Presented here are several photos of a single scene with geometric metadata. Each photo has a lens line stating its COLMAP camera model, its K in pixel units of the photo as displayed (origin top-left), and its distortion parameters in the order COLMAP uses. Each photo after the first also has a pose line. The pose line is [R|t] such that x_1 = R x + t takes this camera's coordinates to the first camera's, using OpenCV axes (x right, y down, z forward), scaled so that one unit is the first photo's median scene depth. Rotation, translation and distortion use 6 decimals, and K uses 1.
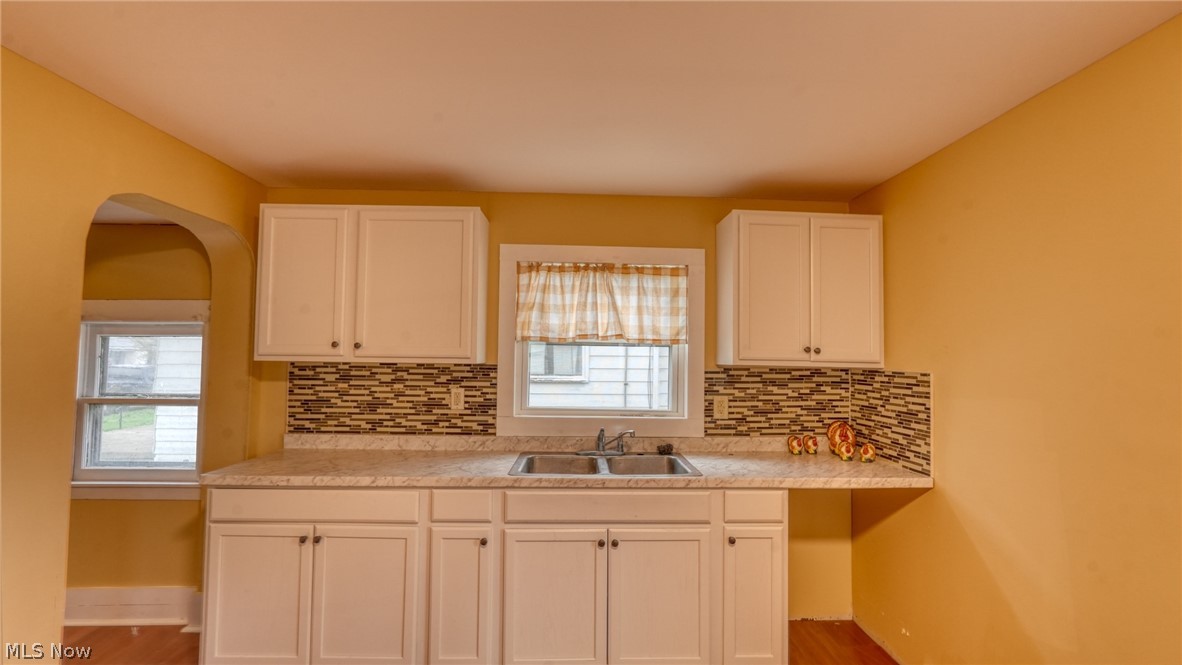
lens RADIAL K [[517.8, 0, 591.0], [0, 517.8, 334.0], [0, 0, 1]] dist [-0.019110, 0.010203]
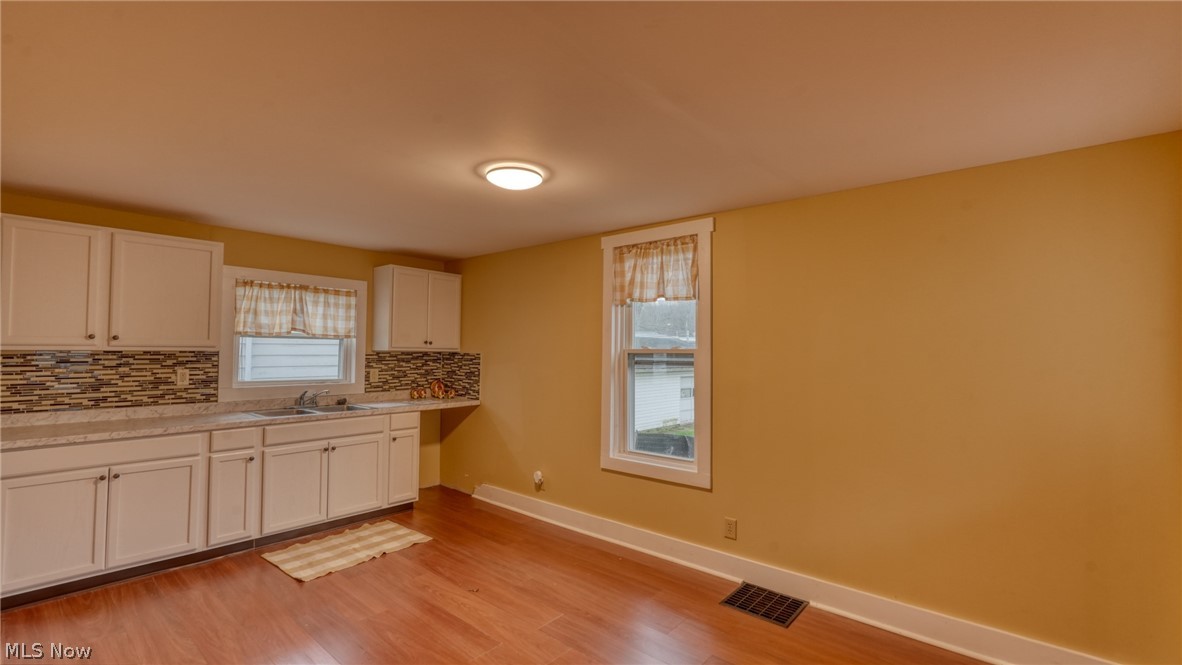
lens RADIAL K [[517.8, 0, 591.0], [0, 517.8, 334.0], [0, 0, 1]] dist [-0.019110, 0.010203]
pose [[0.675858, 0.016190, 0.736854, -0.526646], [-0.035604, 0.999309, 0.010701, -0.038651], [-0.736171, -0.033467, 0.675967, -0.678845]]
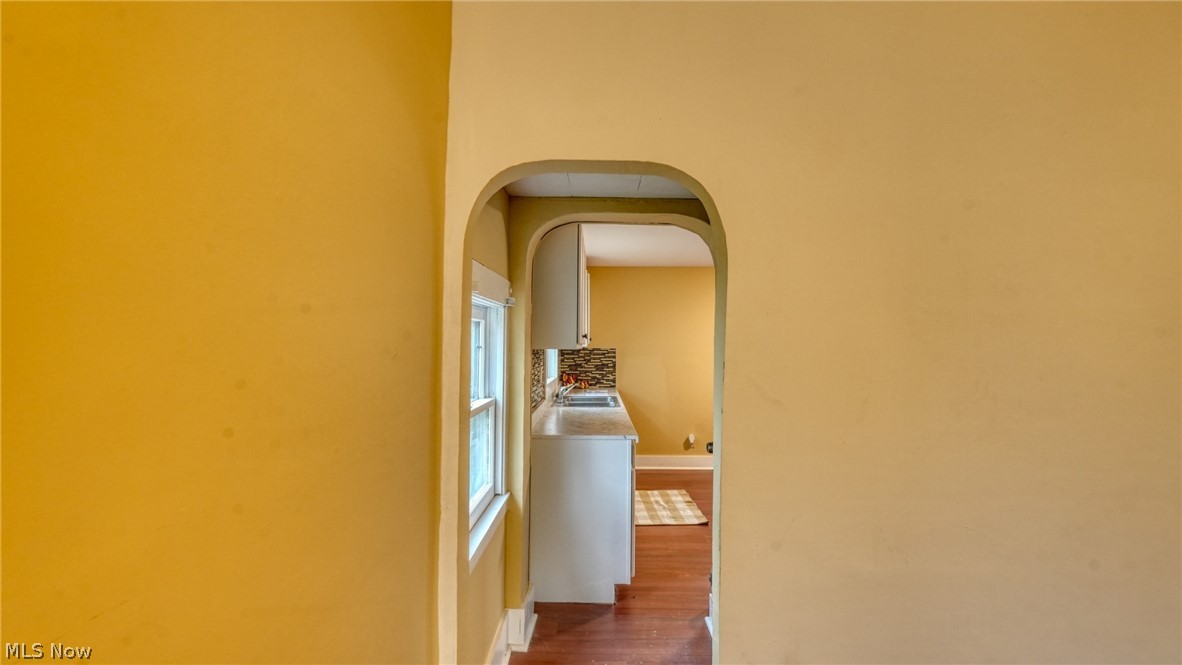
lens RADIAL K [[517.8, 0, 591.0], [0, 517.8, 334.0], [0, 0, 1]] dist [-0.019110, 0.010203]
pose [[0.037367, 0.011716, 0.999233, -1.601498], [-0.048503, 0.998774, -0.009897, 0.027264], [-0.998124, -0.048096, 0.037889, 0.820916]]
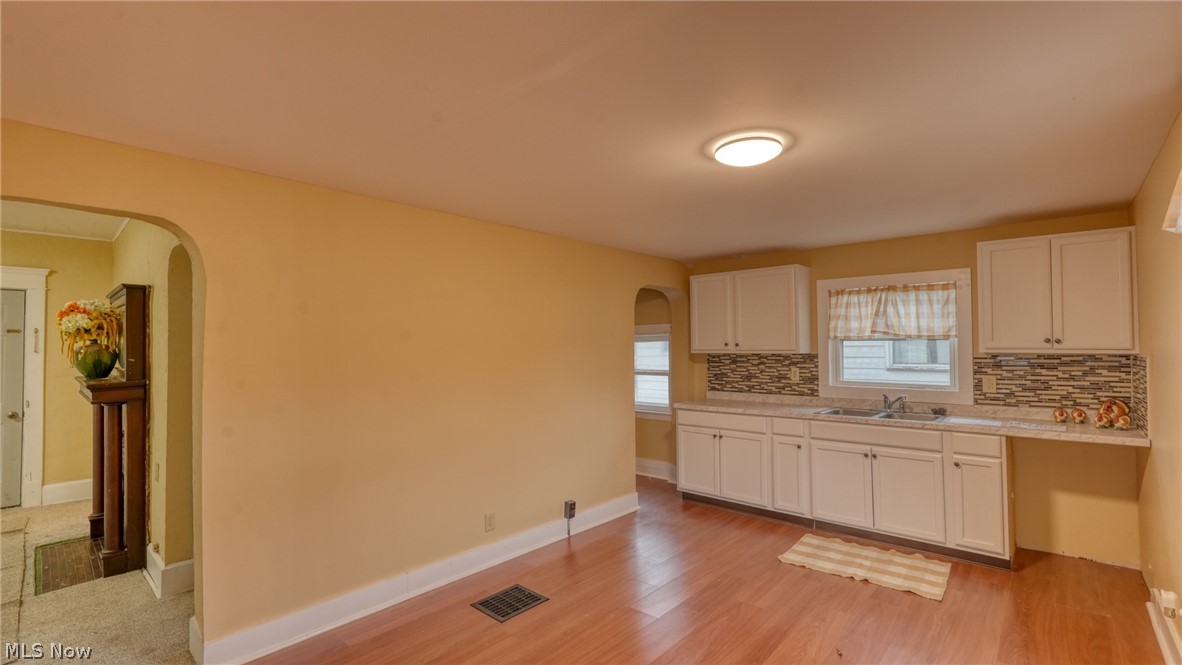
lens RADIAL K [[517.8, 0, 591.0], [0, 517.8, 334.0], [0, 0, 1]] dist [-0.019110, 0.010203]
pose [[0.720101, -0.035446, -0.692963, 0.439577], [0.047666, 0.998862, -0.001560, -0.036183], [0.692230, -0.031908, 0.720971, -0.684231]]
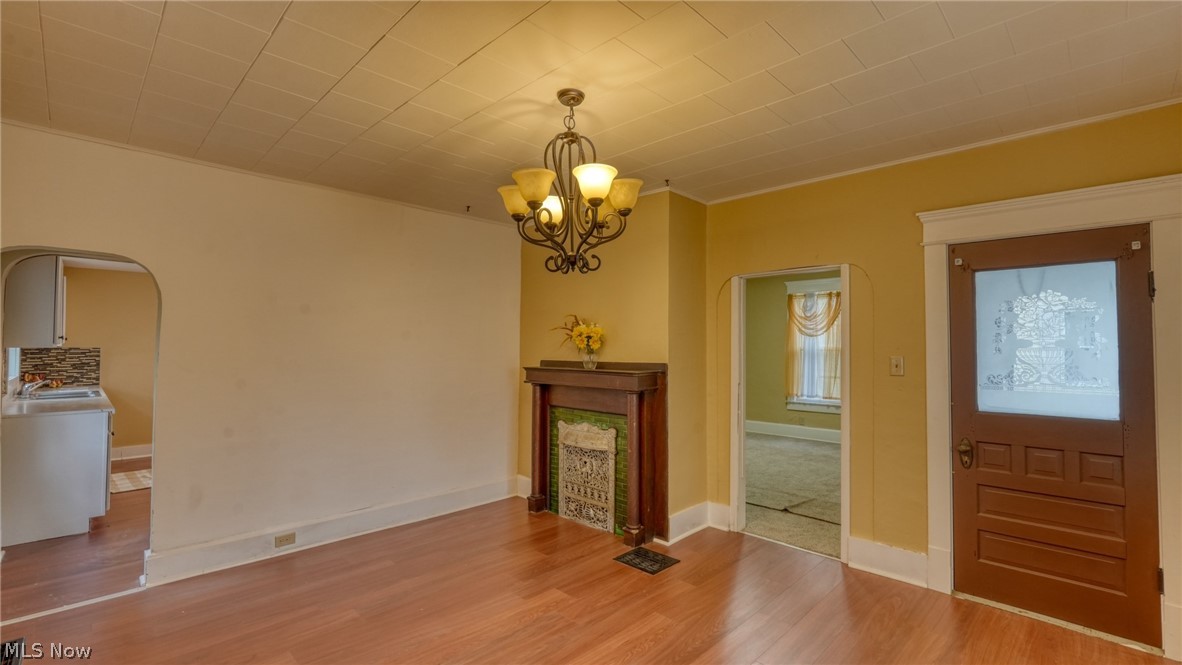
lens RADIAL K [[517.8, 0, 591.0], [0, 517.8, 334.0], [0, 0, 1]] dist [-0.019110, 0.010203]
pose [[-0.690494, 0.004874, 0.723322, -2.541152], [-0.042245, 0.997999, -0.047052, 0.015977], [-0.722104, -0.063045, -0.688906, 0.797250]]
